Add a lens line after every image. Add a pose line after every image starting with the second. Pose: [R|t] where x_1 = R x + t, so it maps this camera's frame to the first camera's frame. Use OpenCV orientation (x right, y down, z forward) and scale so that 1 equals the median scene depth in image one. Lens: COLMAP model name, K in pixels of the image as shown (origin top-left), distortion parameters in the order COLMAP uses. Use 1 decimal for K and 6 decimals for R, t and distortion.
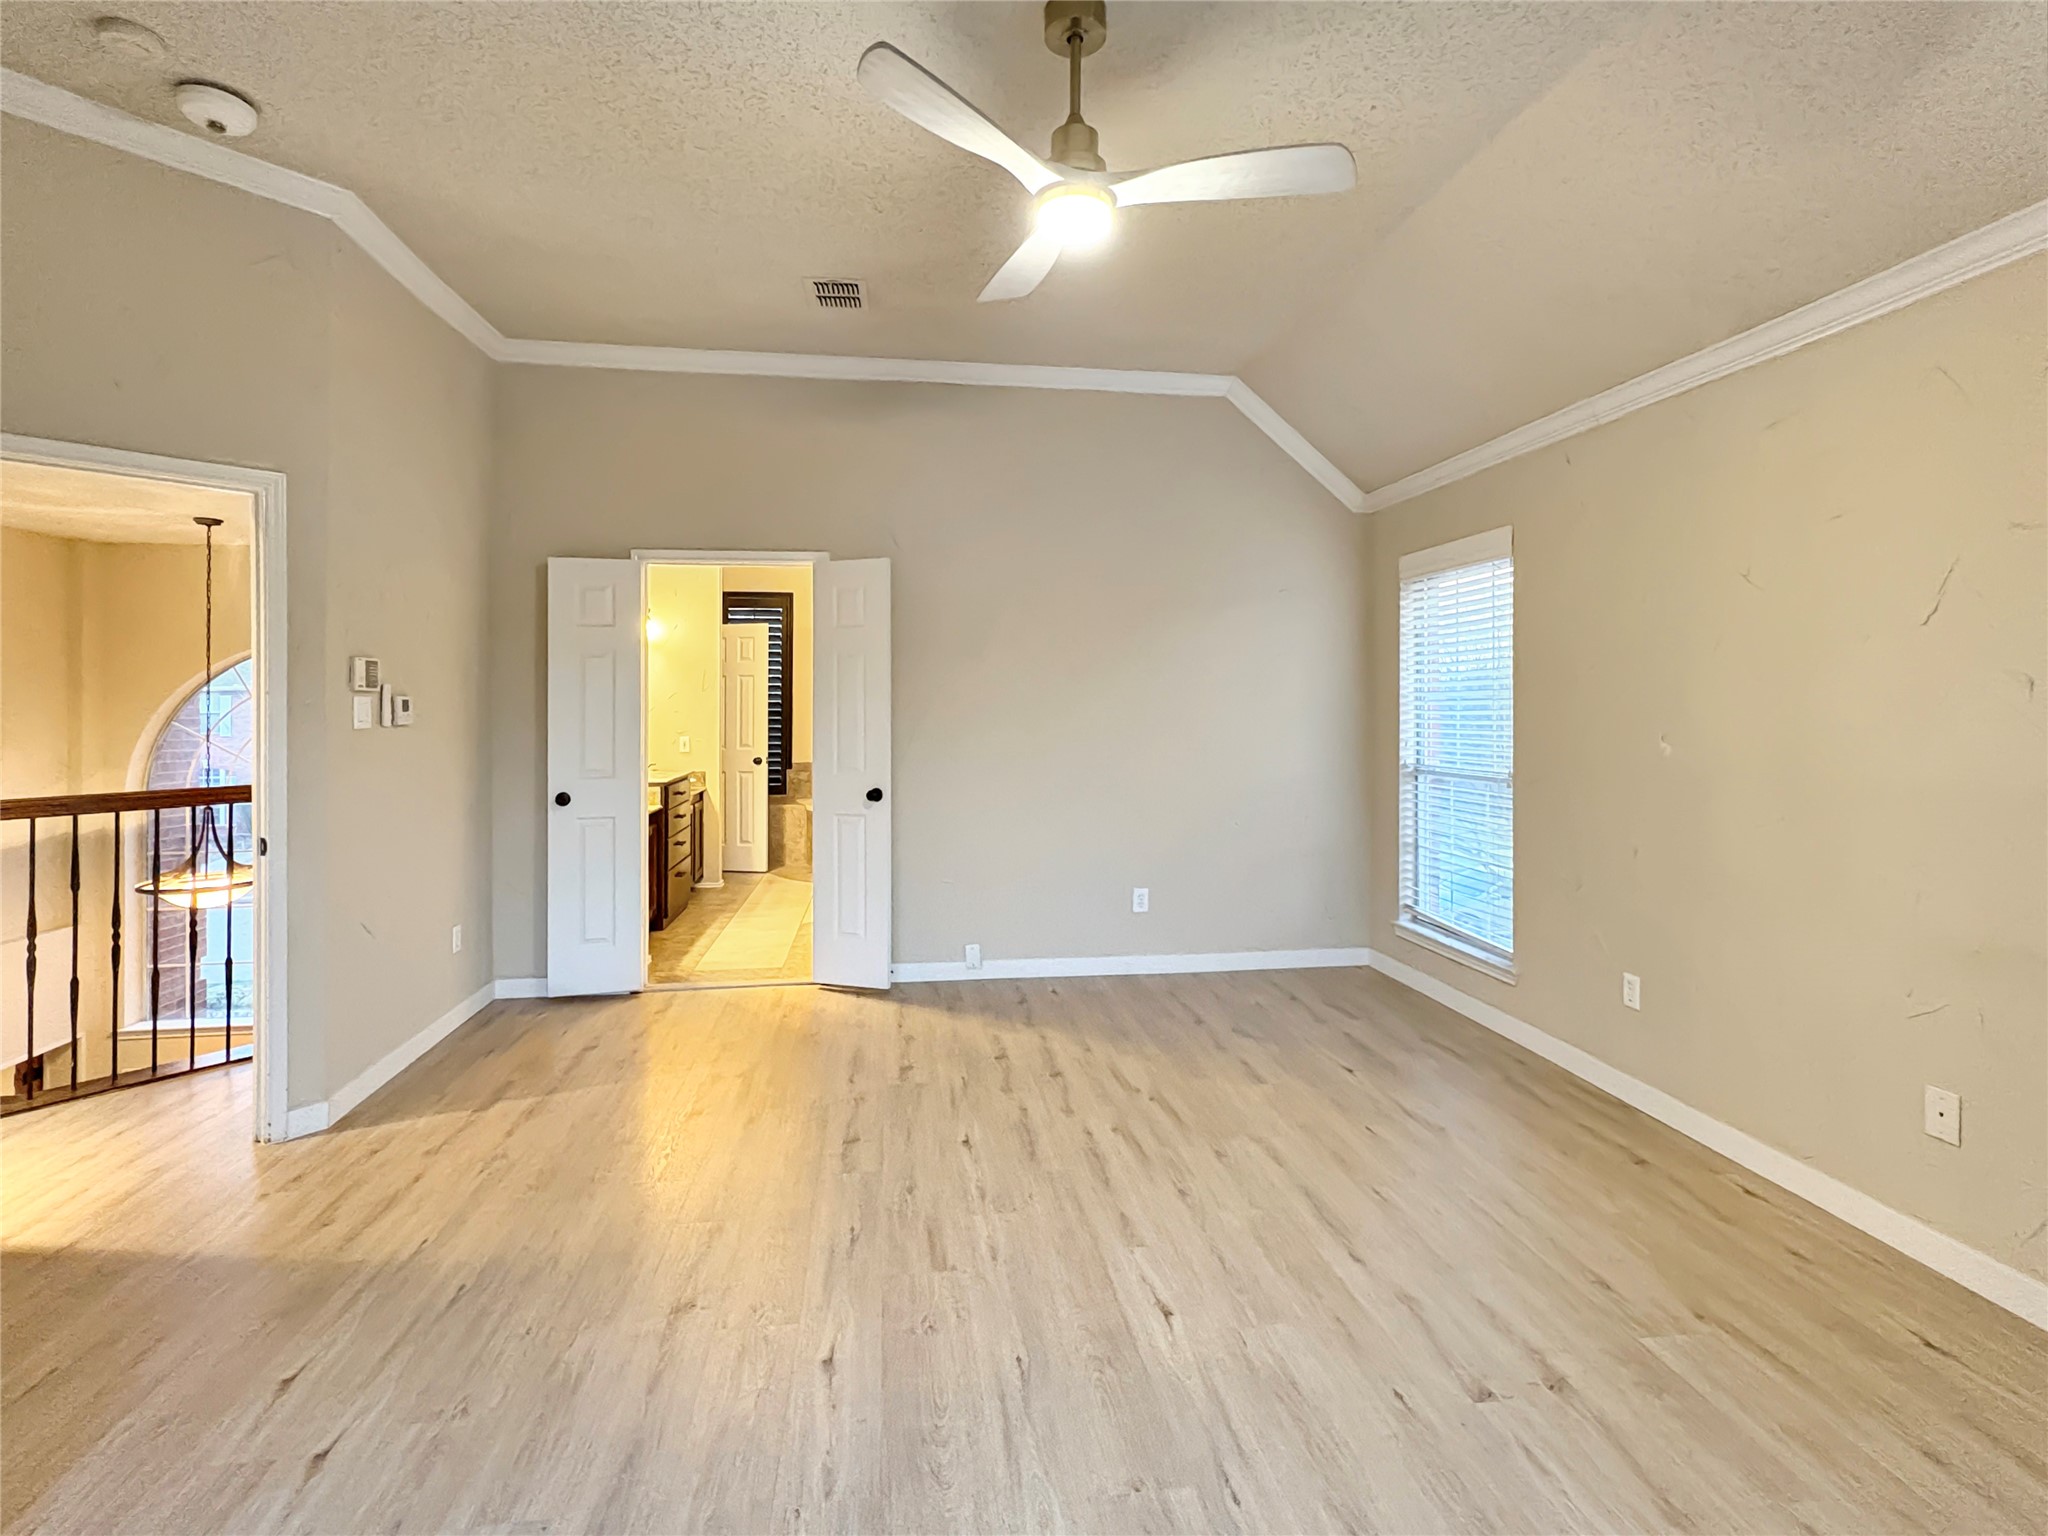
lens RADIAL K [[1001.7, 0, 1029.0], [0, 1001.7, 711.4], [0, 0, 1]] dist [0.006069, -0.000930]
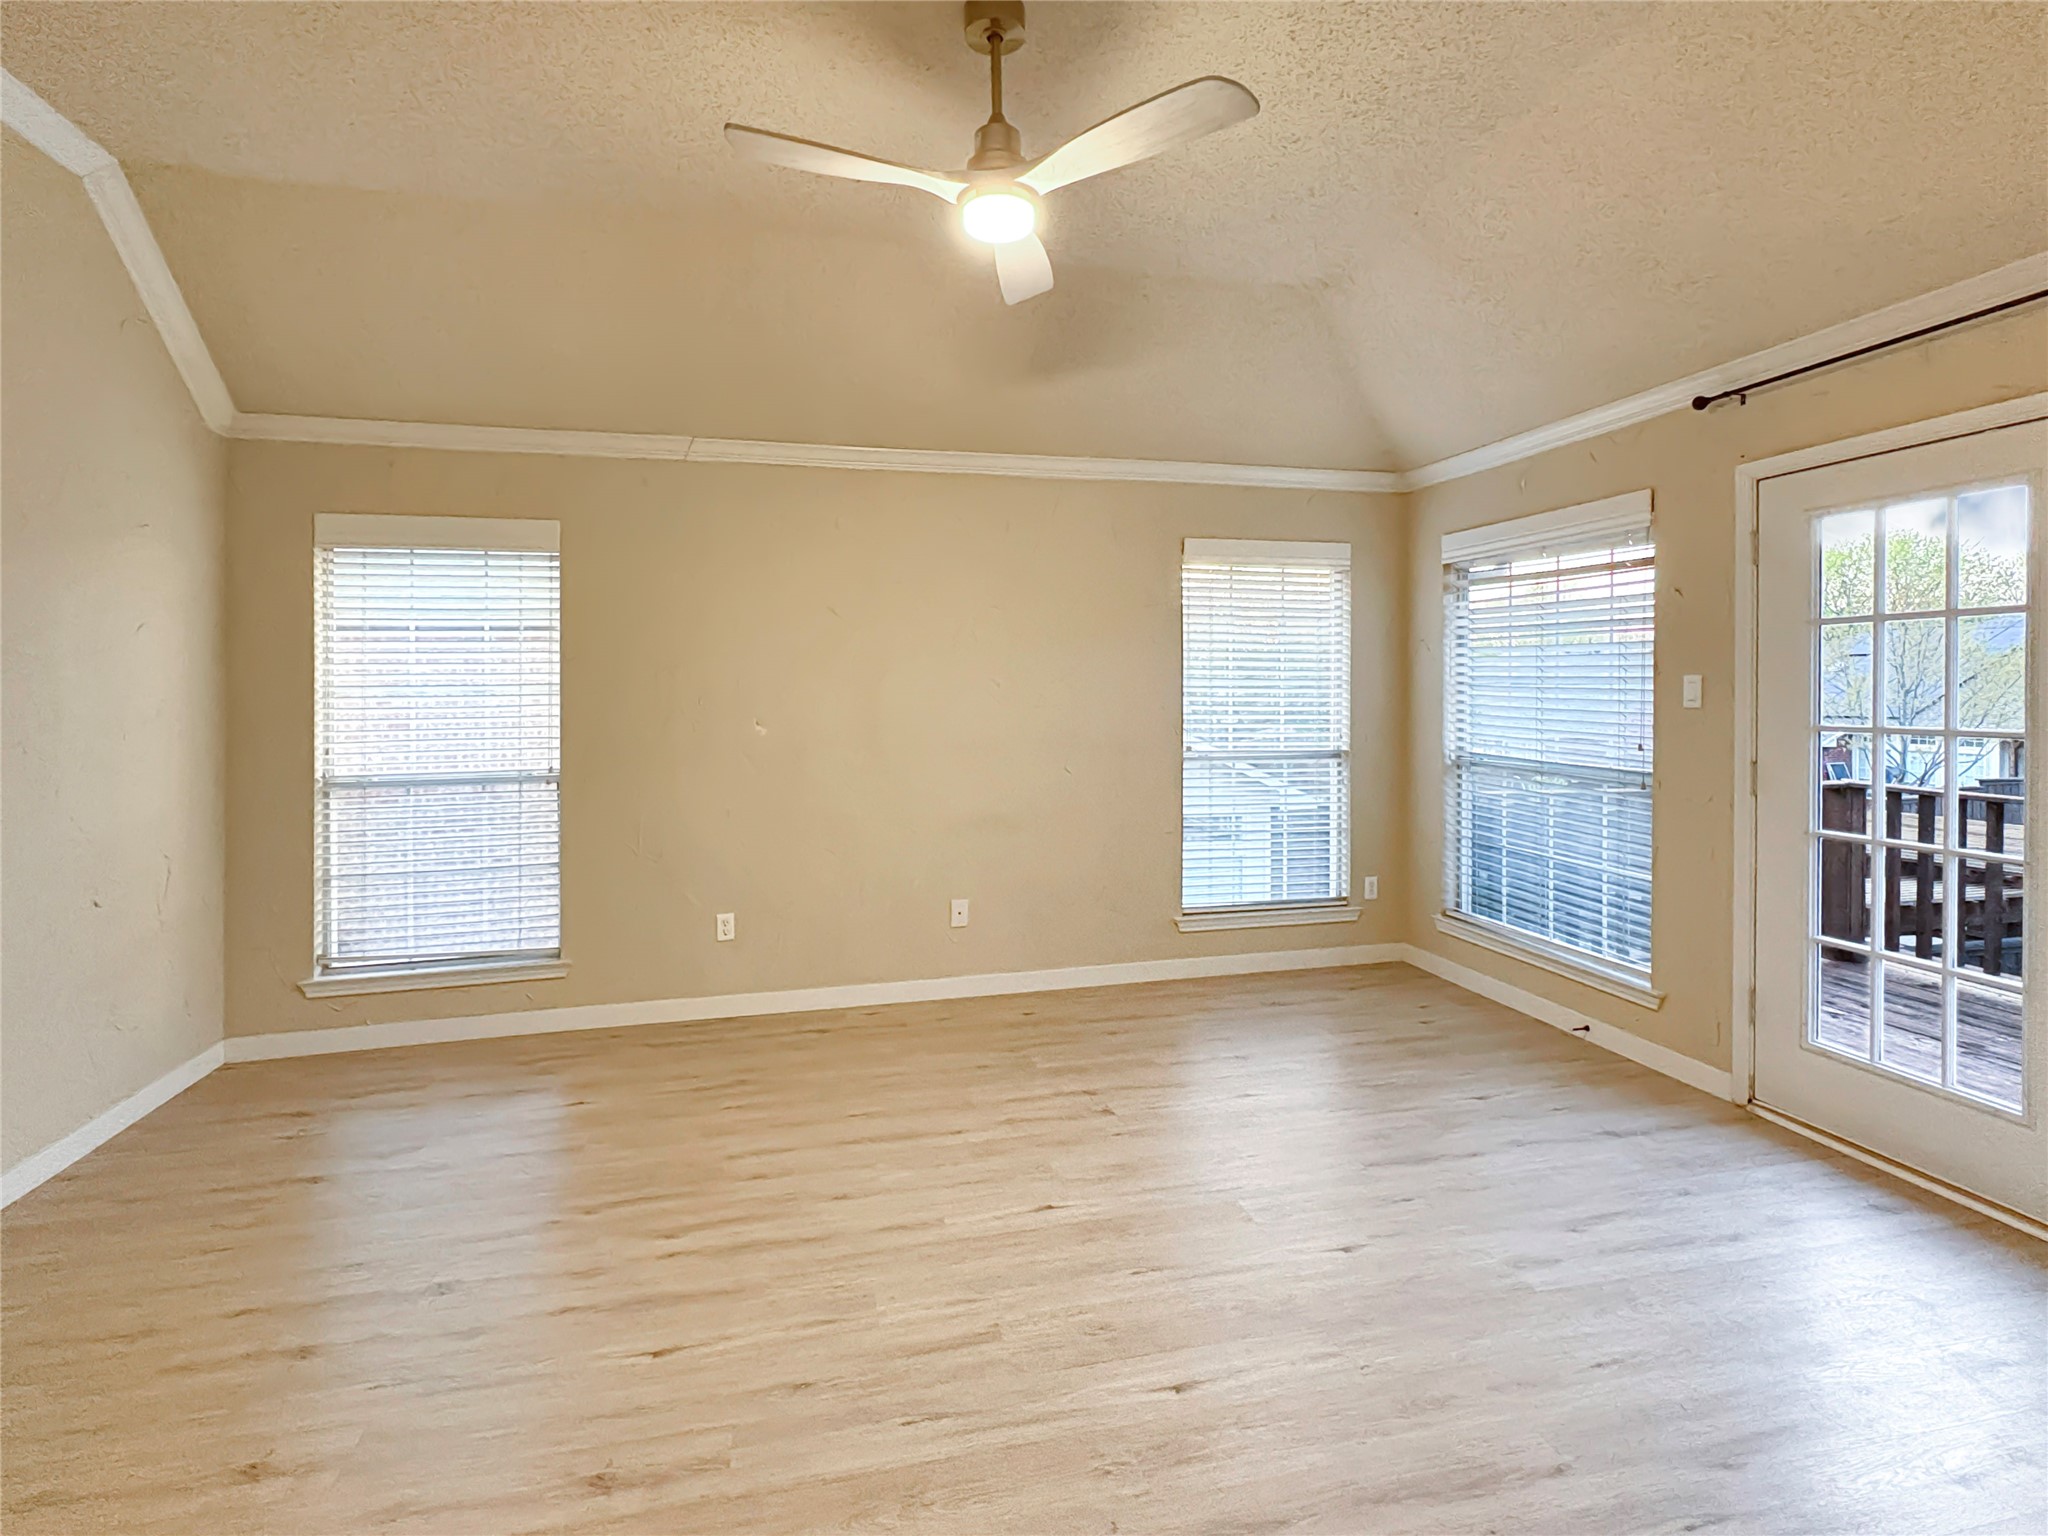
lens RADIAL K [[1001.7, 0, 1029.0], [0, 1001.7, 711.4], [0, 0, 1]] dist [0.006069, -0.000930]
pose [[-0.086743, -0.016806, 0.996089, -0.889095], [0.021142, 0.999601, 0.018706, -0.006977], [-0.996006, 0.022682, -0.086353, 0.960429]]
